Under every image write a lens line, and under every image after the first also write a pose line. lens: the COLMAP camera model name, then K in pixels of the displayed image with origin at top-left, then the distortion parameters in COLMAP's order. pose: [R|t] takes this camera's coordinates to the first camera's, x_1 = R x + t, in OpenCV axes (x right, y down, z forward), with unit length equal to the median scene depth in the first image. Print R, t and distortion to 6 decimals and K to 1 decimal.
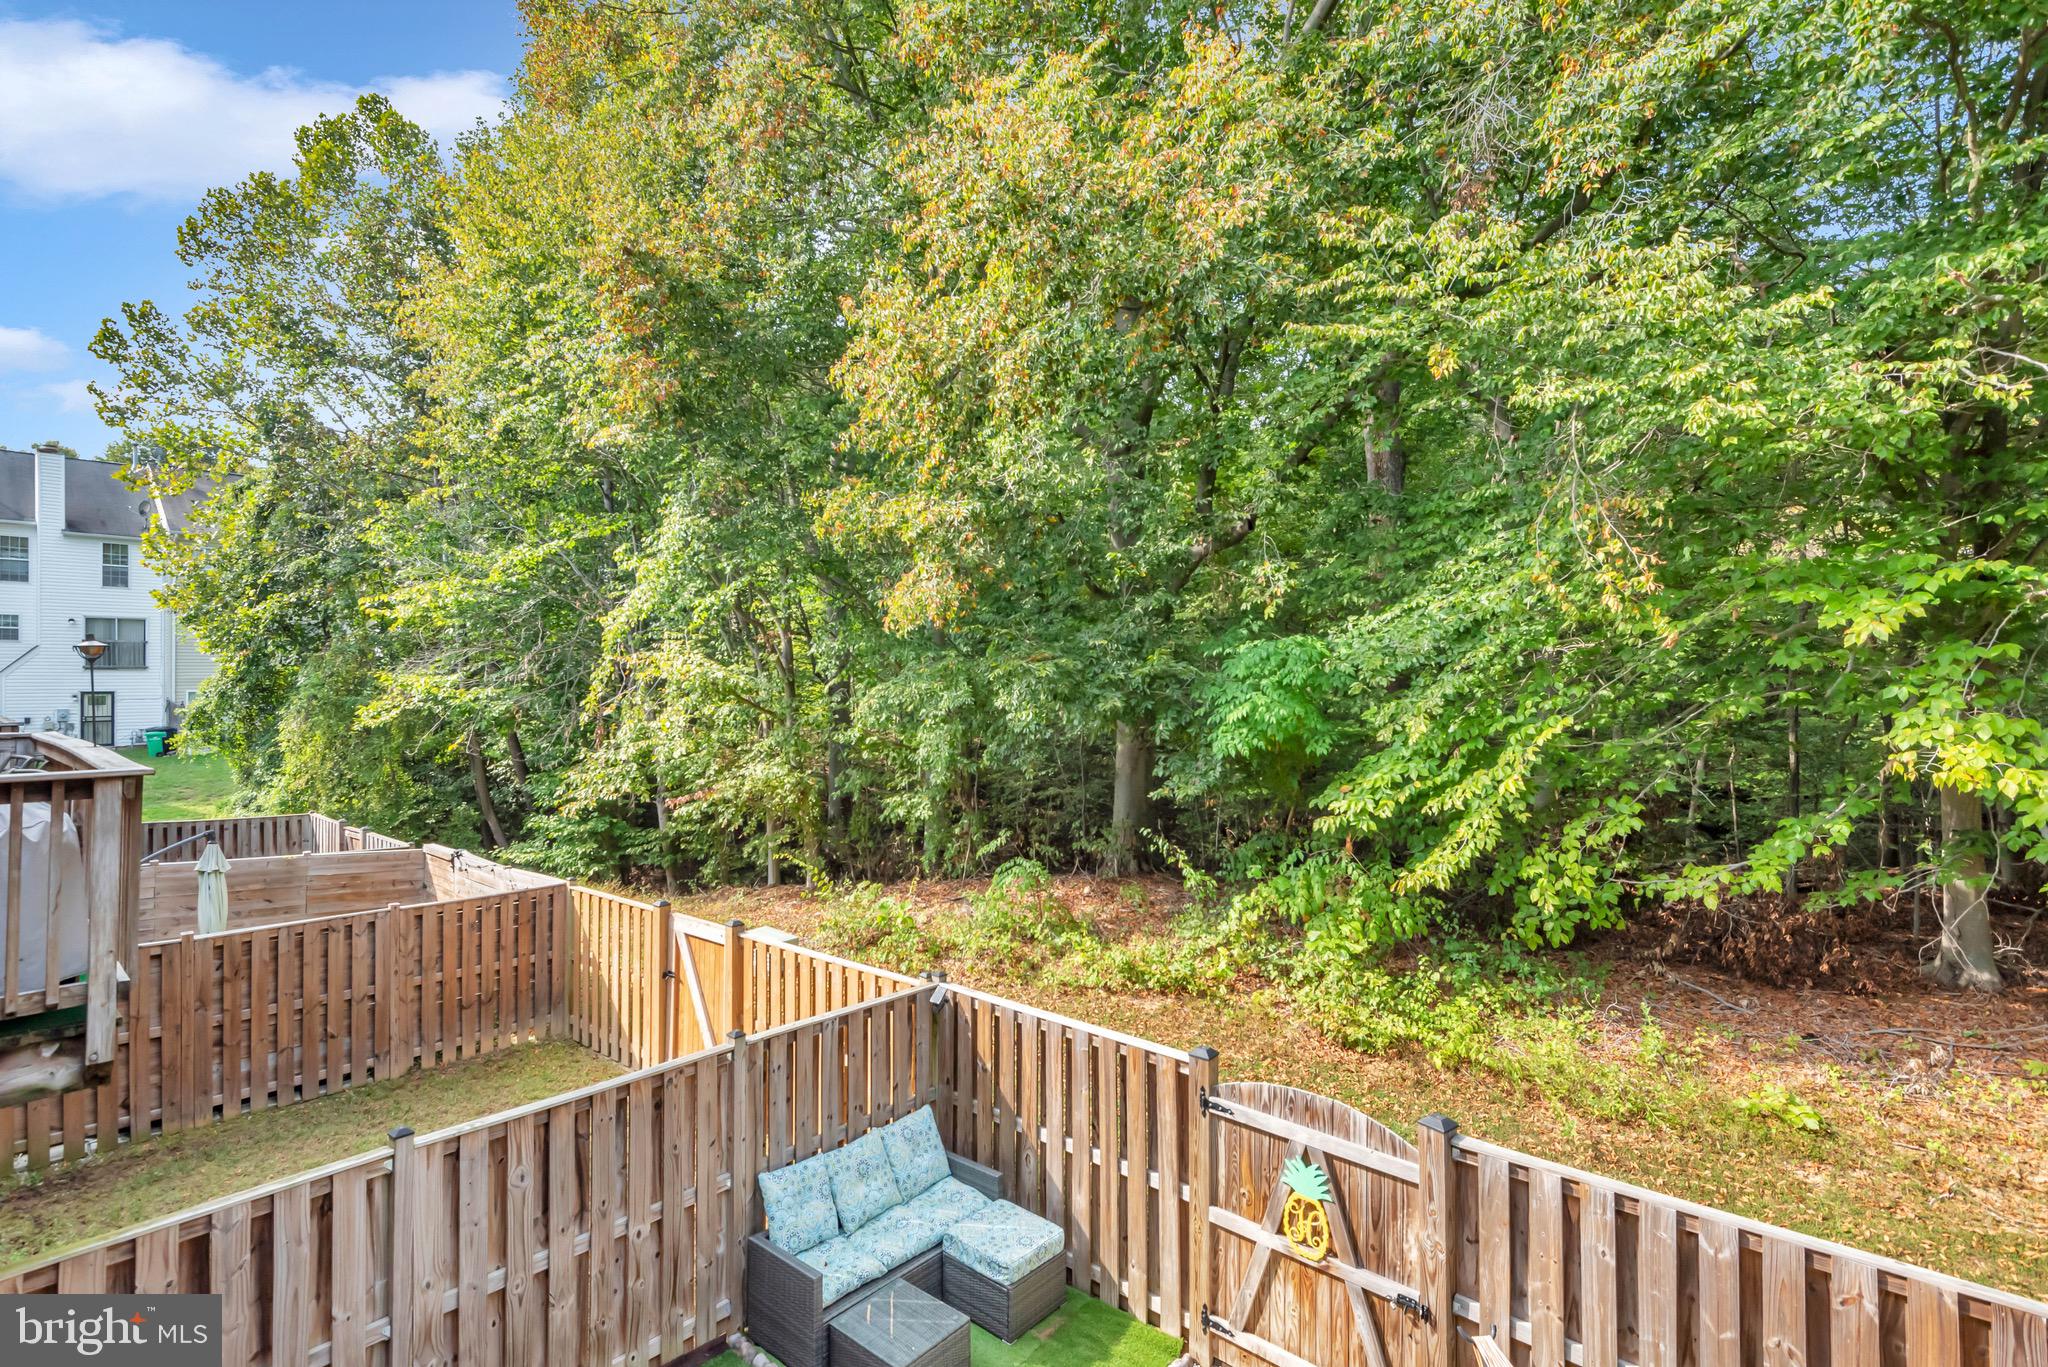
lens RADIAL K [[956.6, 0, 971.6], [0, 956.6, 671.7], [0, 0, 1]] dist [0.010601, -0.004974]
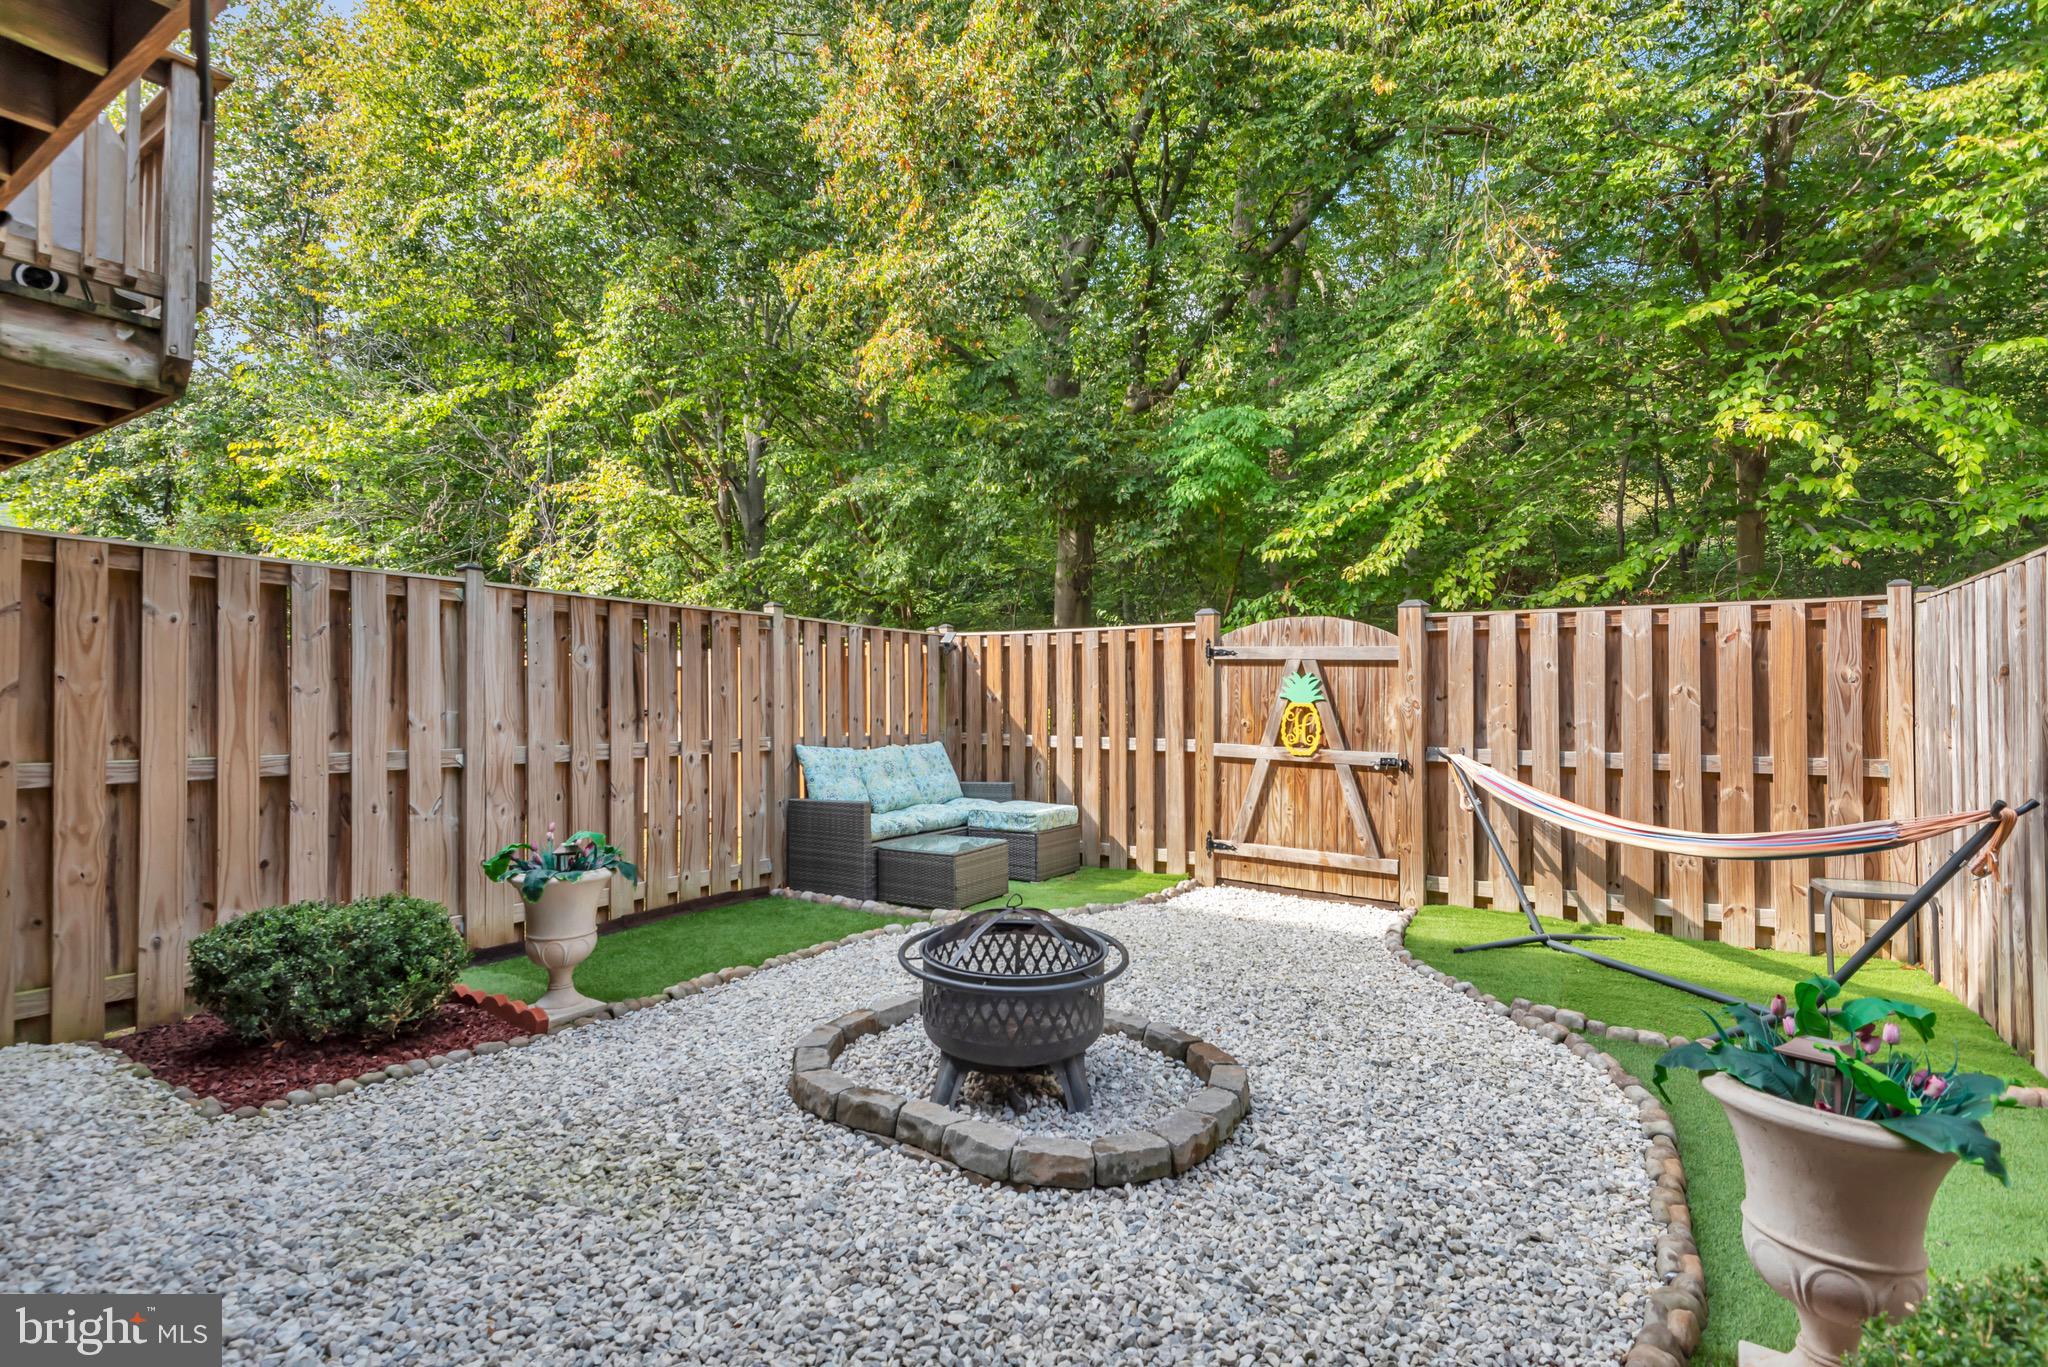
lens RADIAL K [[946.4, 0, 1037.2], [0, 946.4, 679.2], [0, 0, 1]] dist [0.019462, -0.006473]
pose [[0.983904, -0.003199, 0.178667, -0.150887], [0.003592, 0.999992, -0.001881, 0.466161], [-0.178660, 0.002492, 0.983908, -0.059001]]
